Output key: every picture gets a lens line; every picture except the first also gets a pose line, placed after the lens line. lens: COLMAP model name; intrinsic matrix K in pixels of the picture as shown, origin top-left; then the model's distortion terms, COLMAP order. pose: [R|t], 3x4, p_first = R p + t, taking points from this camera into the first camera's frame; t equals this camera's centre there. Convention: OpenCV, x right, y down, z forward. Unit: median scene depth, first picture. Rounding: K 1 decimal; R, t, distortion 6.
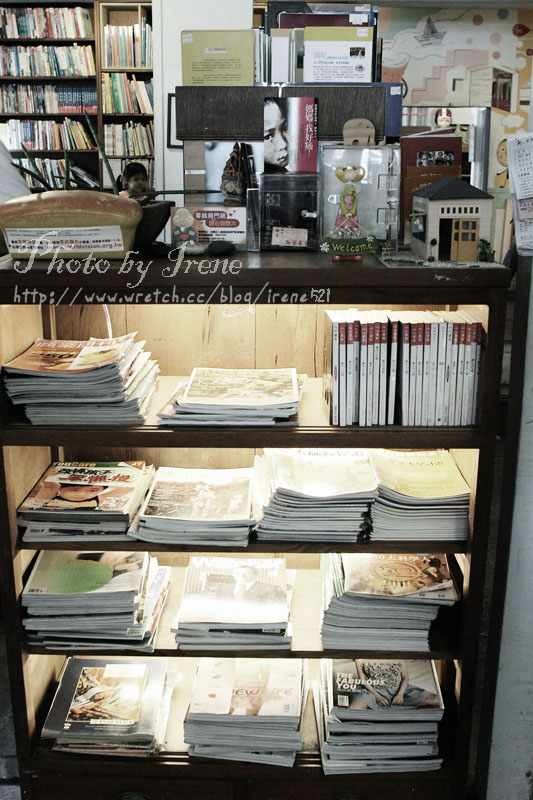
lens RADIAL K [[897.3, 0, 266.5], [0, 897.3, 400.0], [0, 0, 1]] dist [-0.073534, 0.035879]
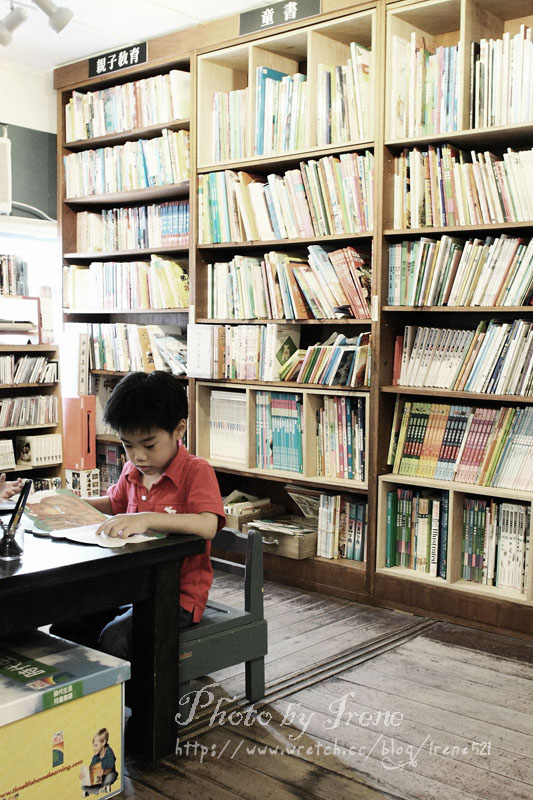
lens RADIAL K [[897.3, 0, 266.5], [0, 897.3, 400.0], [0, 0, 1]] dist [-0.073534, 0.035879]
pose [[0.742187, 0.052136, -0.668162, 0.813576], [-0.179735, 0.975932, -0.123497, -0.587195], [0.645643, 0.211750, 0.733694, 2.255066]]
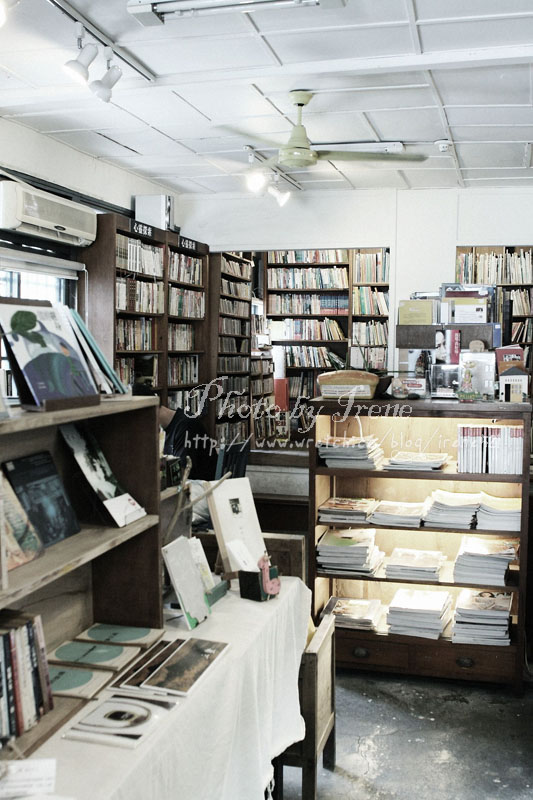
lens RADIAL K [[897.3, 0, 266.5], [0, 897.3, 400.0], [0, 0, 1]] dist [-0.073534, 0.035879]
pose [[0.966654, 0.018922, -0.255387, 0.157376], [-0.068514, 0.980021, -0.186719, 0.267057], [0.246751, 0.197991, 0.948638, -1.146955]]
